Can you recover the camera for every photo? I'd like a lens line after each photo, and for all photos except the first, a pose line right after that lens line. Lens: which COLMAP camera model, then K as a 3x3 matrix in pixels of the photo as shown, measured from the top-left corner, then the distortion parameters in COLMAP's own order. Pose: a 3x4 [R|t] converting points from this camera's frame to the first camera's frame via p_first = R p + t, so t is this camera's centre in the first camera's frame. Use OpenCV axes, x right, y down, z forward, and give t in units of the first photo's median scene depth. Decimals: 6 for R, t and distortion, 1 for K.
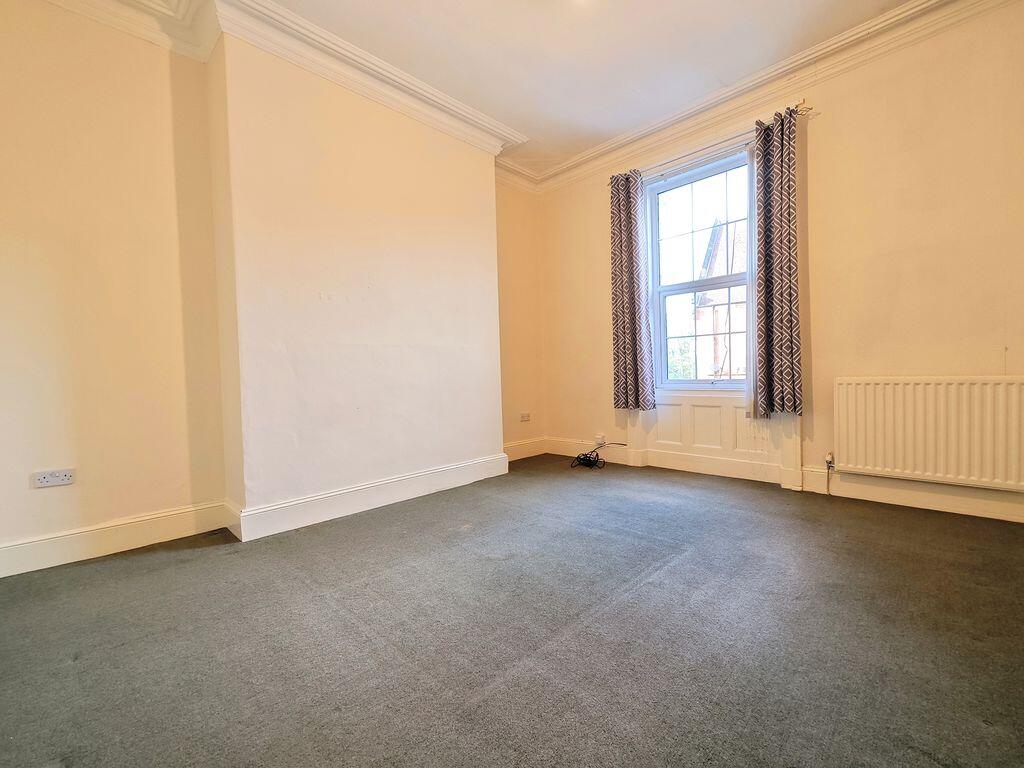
lens RADIAL K [[441.5, 0, 511.2], [0, 441.5, 387.2], [0, 0, 1]] dist [-0.003275, -0.000121]
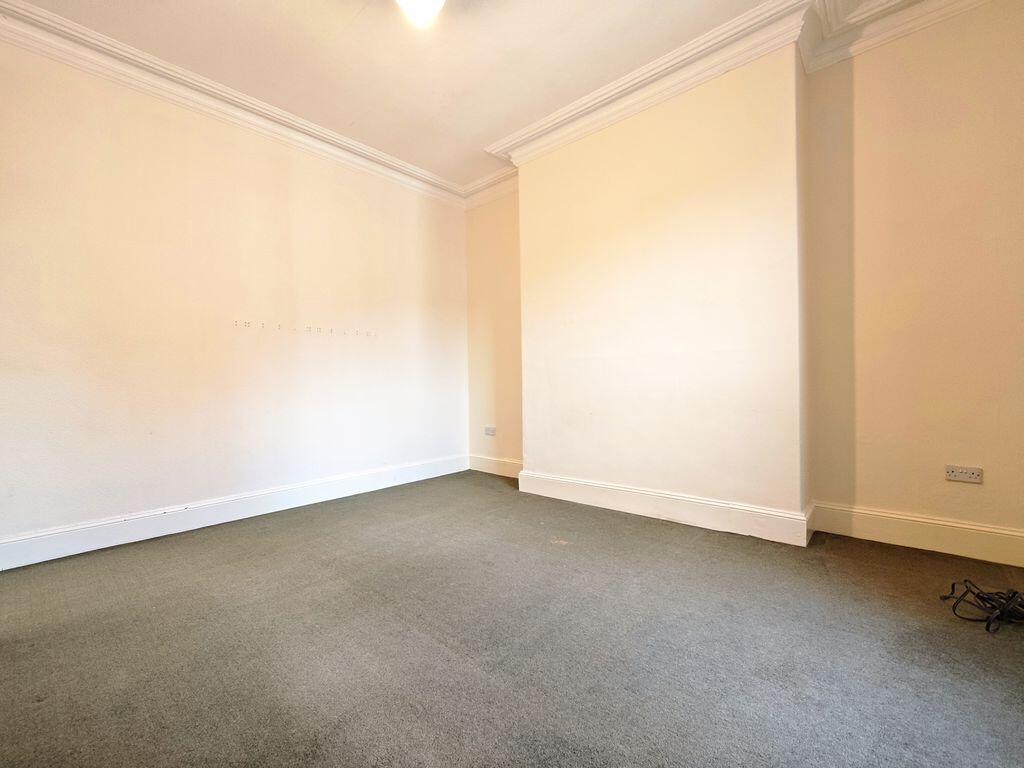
lens RADIAL K [[441.5, 0, 509.3], [0, 441.5, 383.9], [0, 0, 1]] dist [-0.003275, -0.000121]
pose [[0.042425, 0.024528, -0.998799, 0.741319], [-0.023157, 0.999454, 0.023561, -0.047295], [0.998831, 0.022130, 0.042969, 0.715670]]
